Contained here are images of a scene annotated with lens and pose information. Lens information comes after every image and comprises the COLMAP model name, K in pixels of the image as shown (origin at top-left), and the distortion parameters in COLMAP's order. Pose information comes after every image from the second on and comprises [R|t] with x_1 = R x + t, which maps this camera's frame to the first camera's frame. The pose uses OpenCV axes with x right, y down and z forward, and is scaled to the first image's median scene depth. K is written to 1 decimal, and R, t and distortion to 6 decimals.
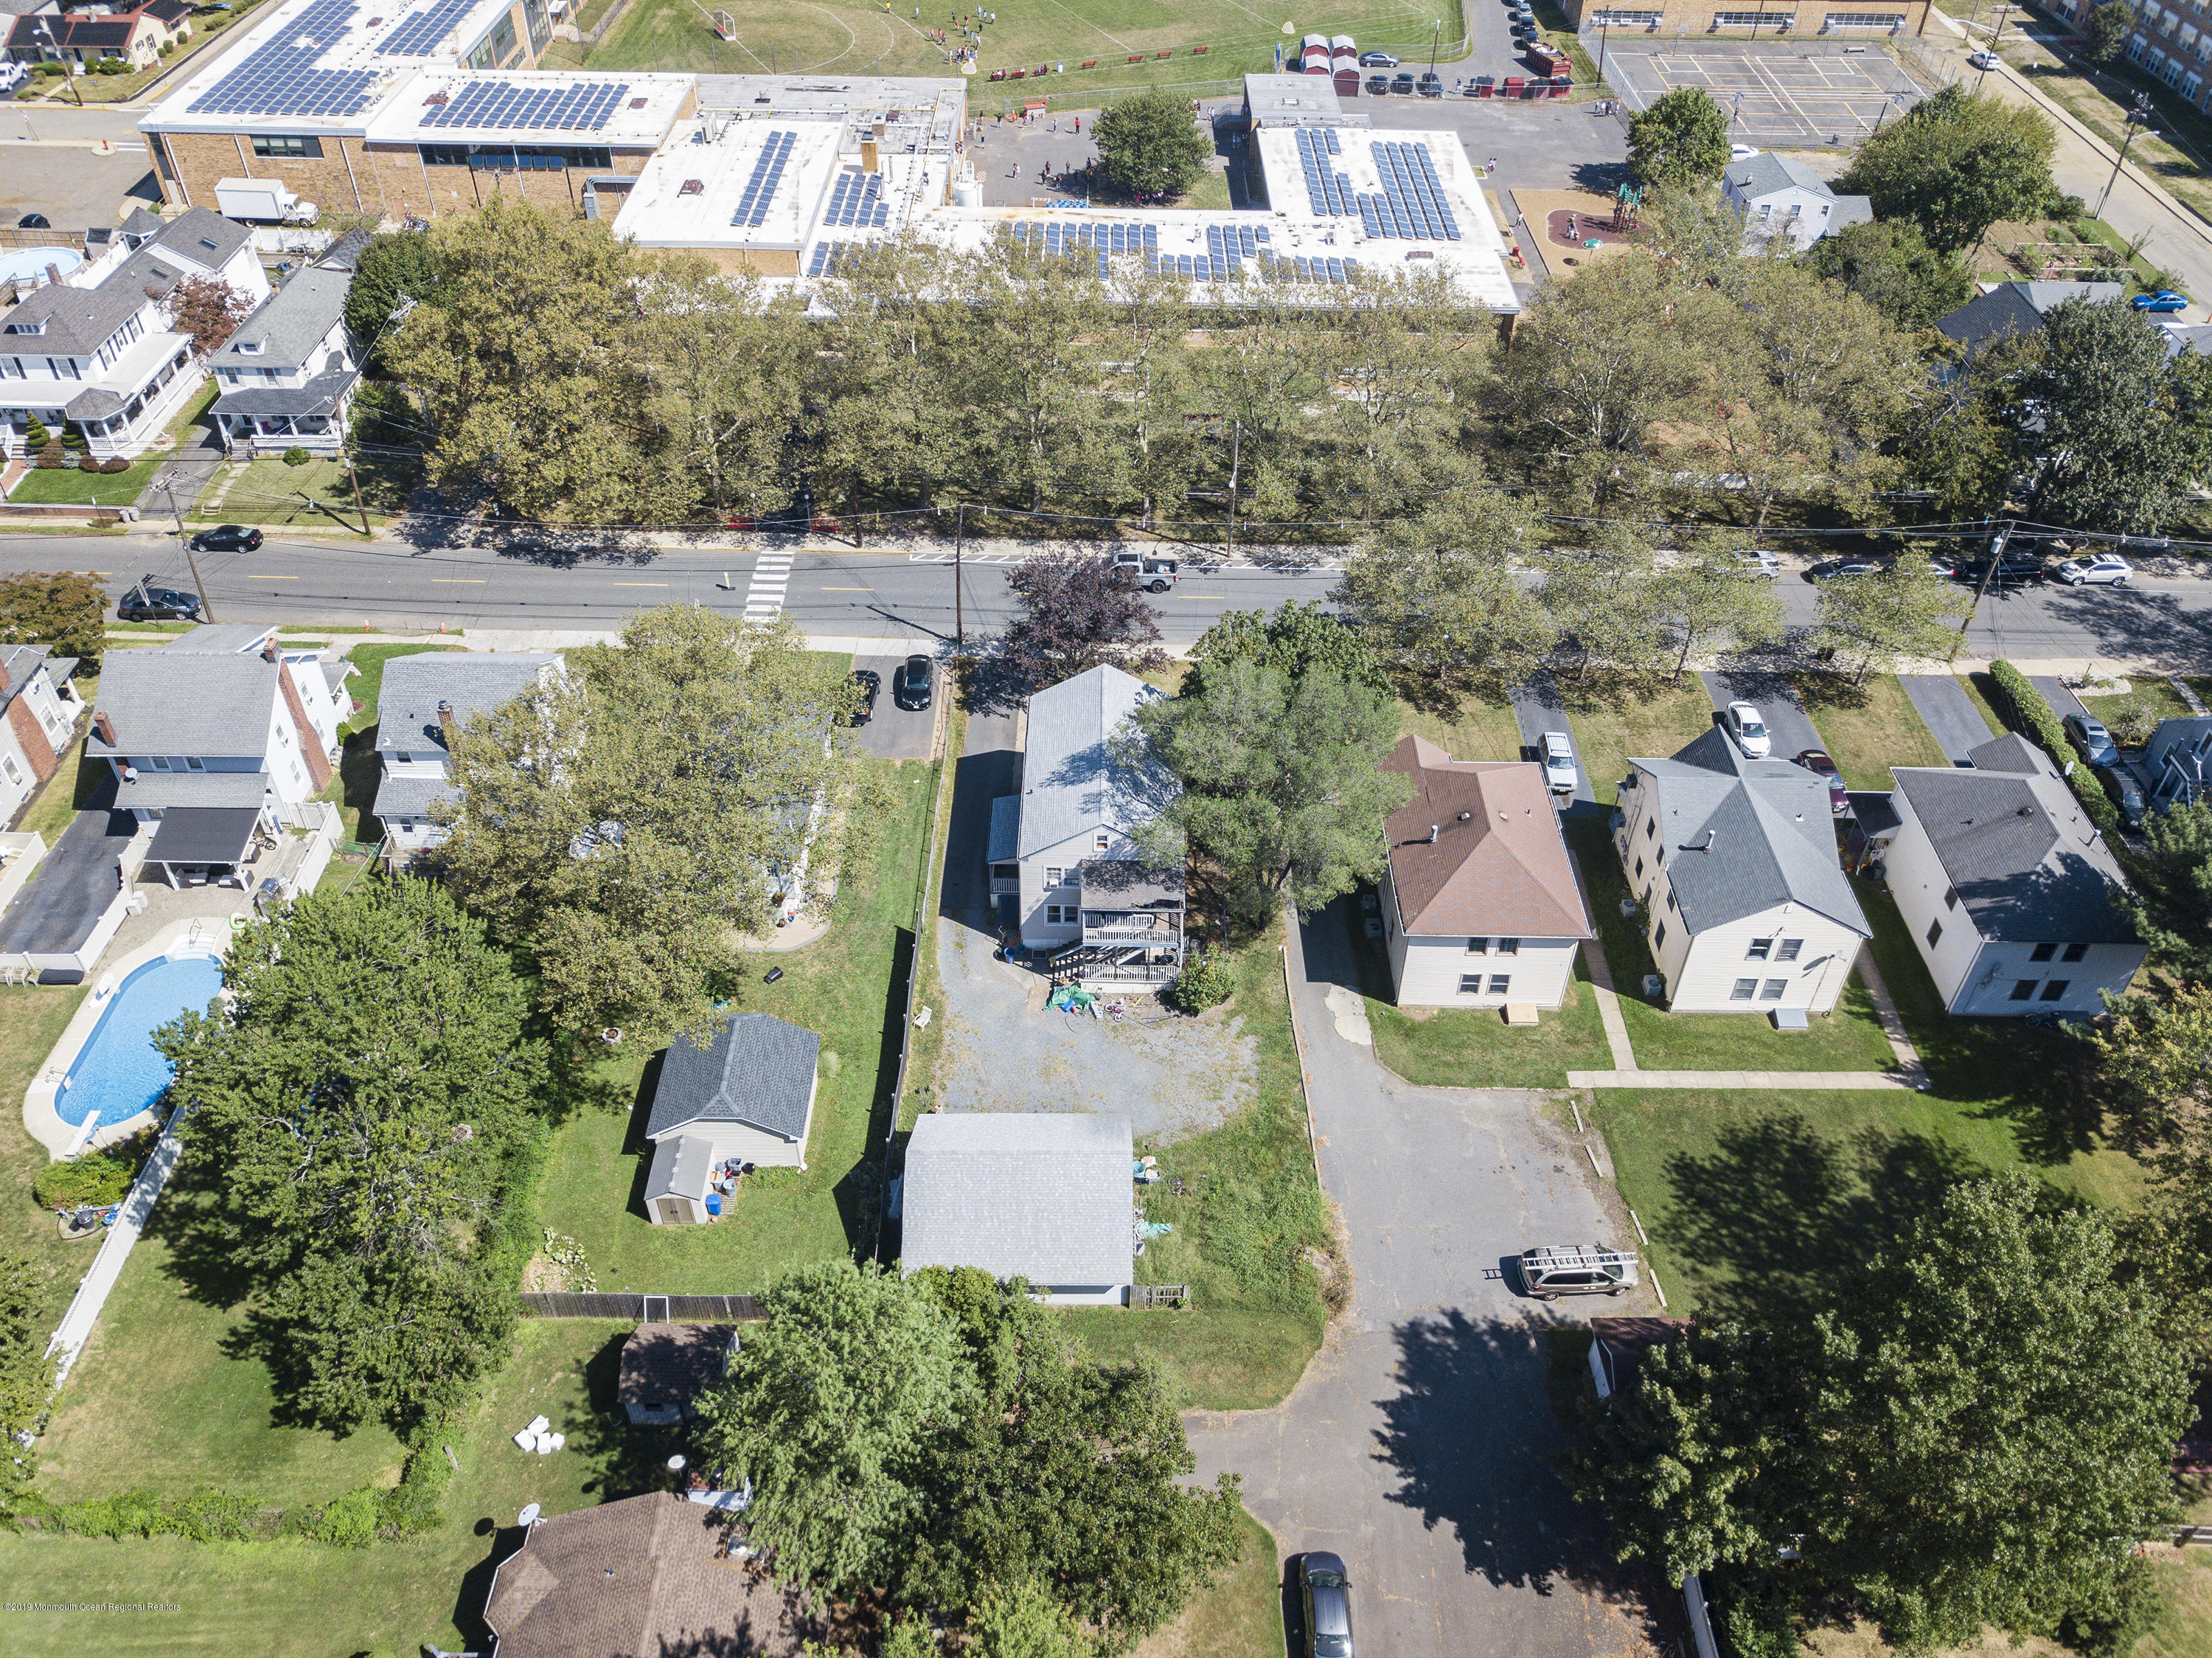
lens RADIAL K [[1659.7, 0, 1110.8], [0, 1659.7, 871.5], [0, 0, 1]] dist [0.049489, -0.056226]
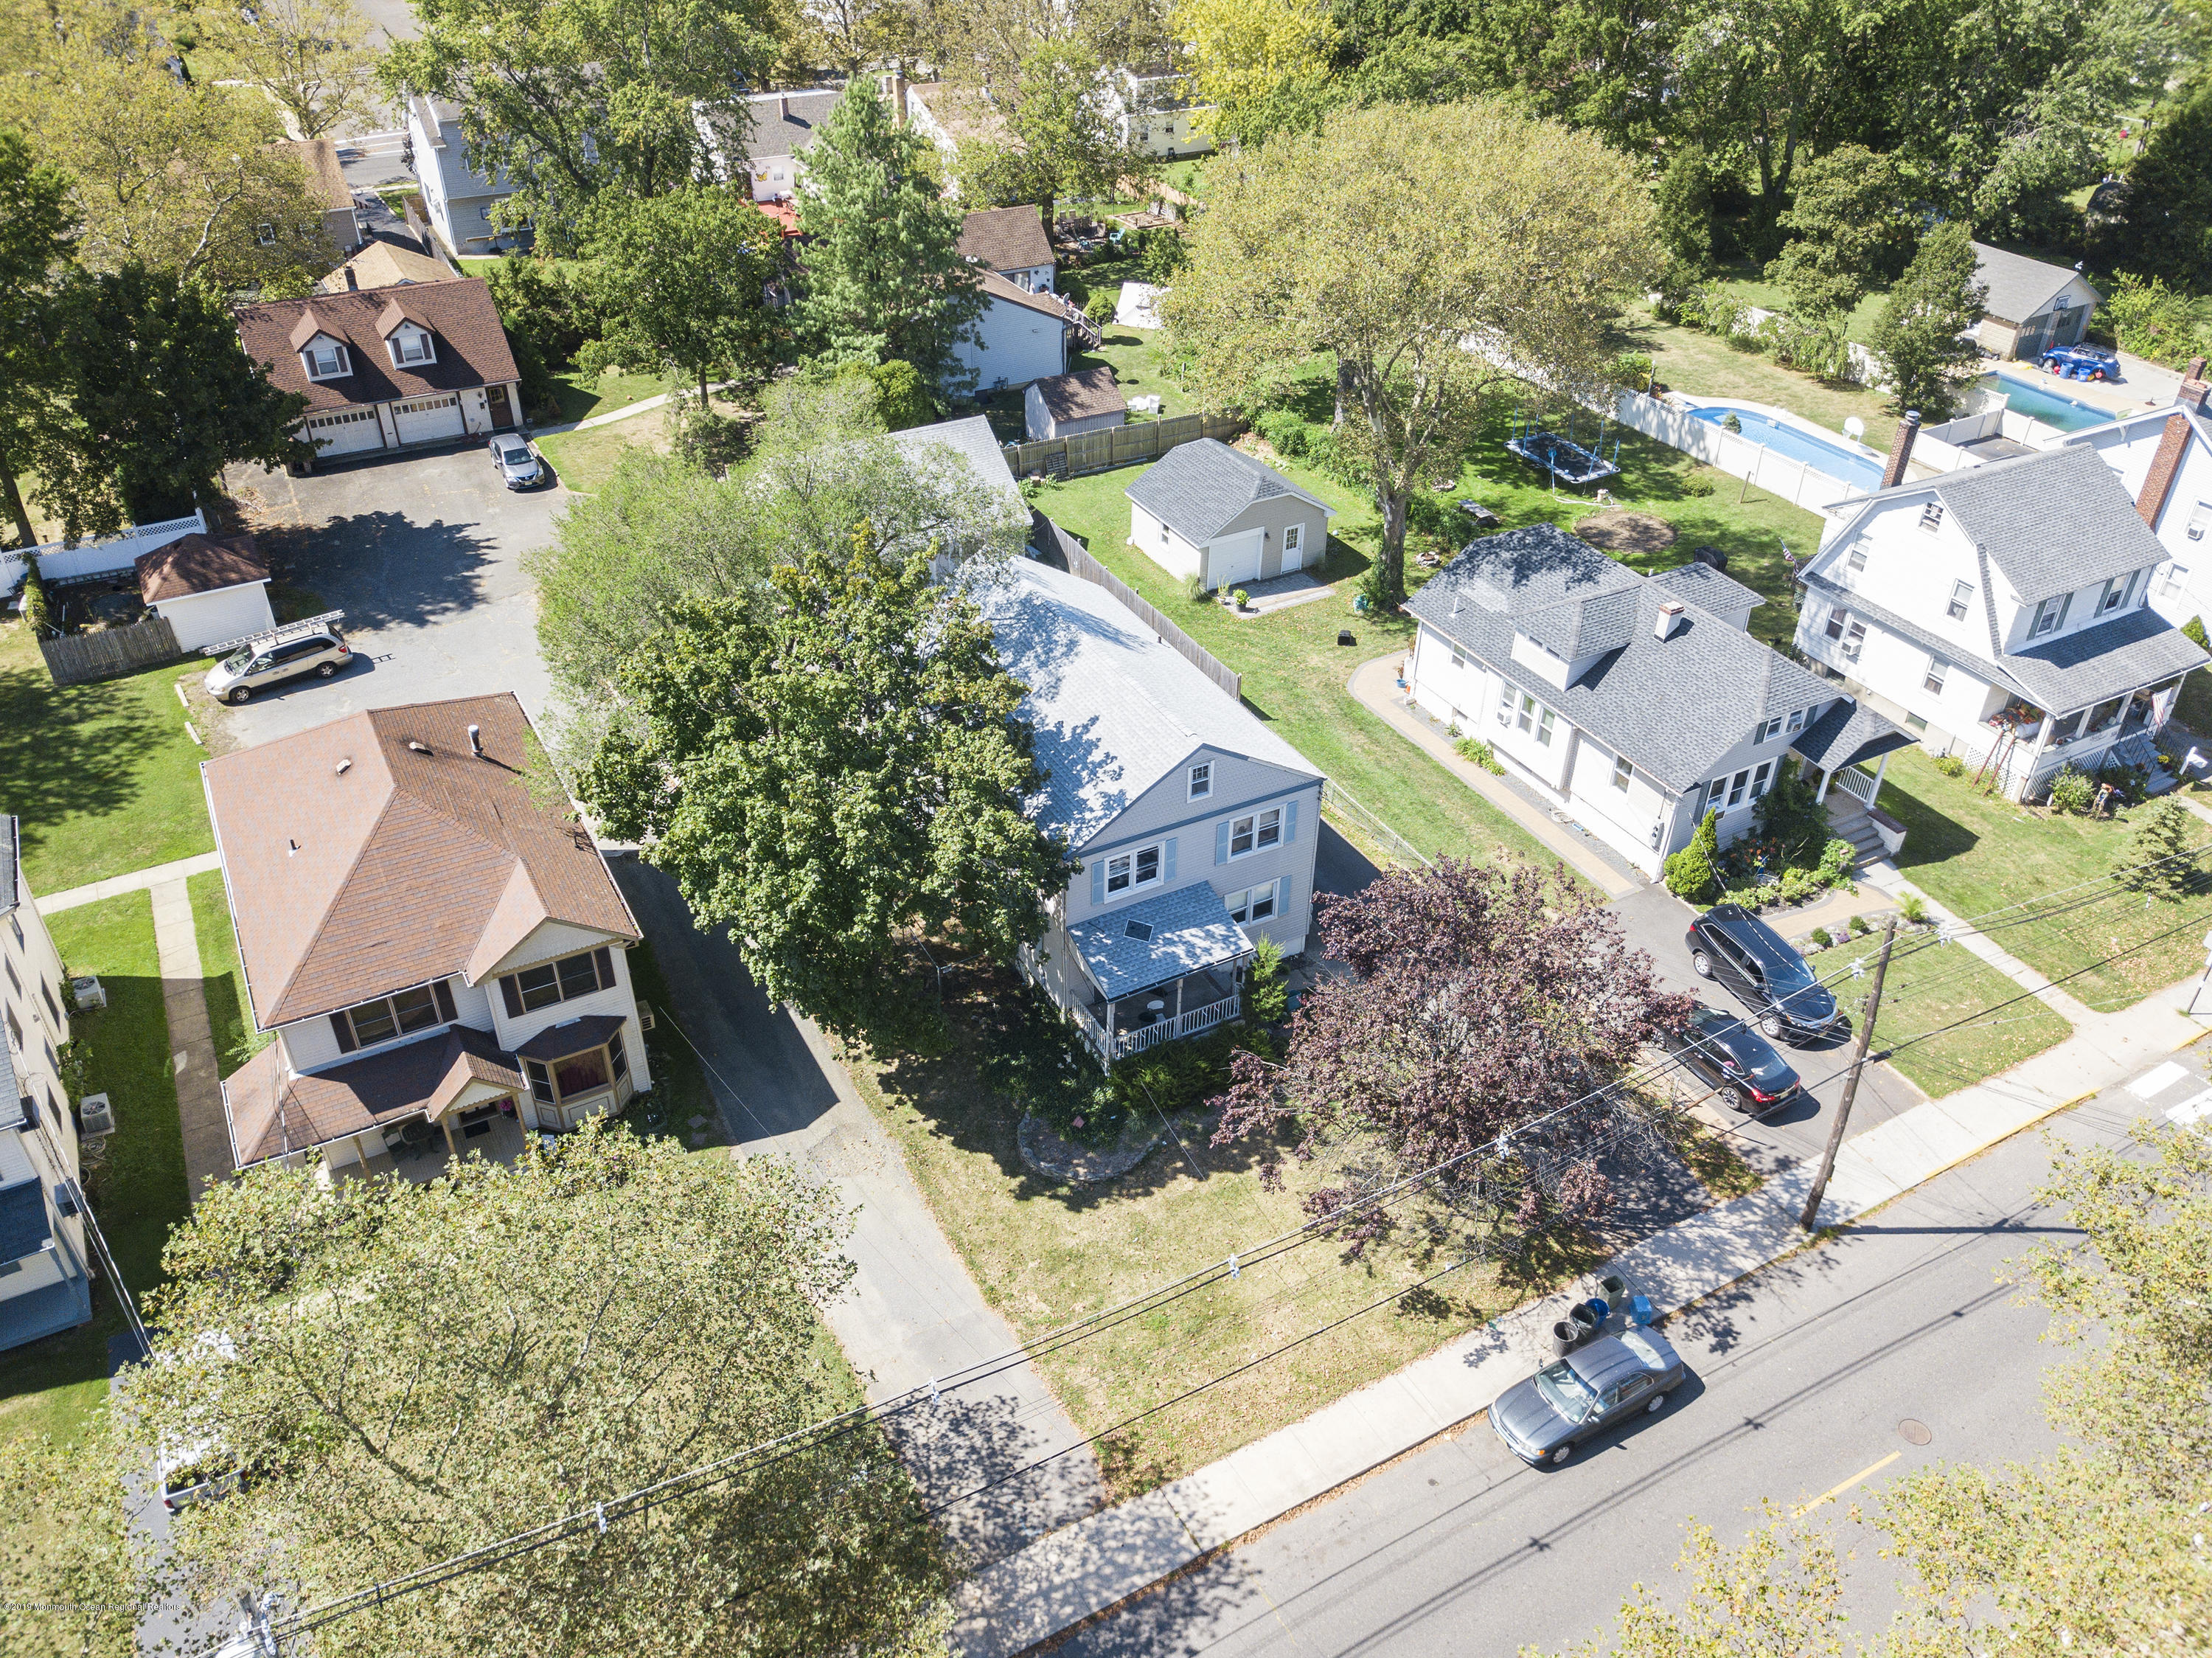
lens RADIAL K [[1702.4, 0, 1121.1], [0, 1702.4, 834.3], [0, 0, 1]] dist [0.008507, -0.004936]
pose [[-0.872572, 0.262047, -0.412250, 0.239328], [-0.345986, 0.264220, 0.900268, -0.581739], [0.344837, 0.928181, -0.139887, 1.134695]]
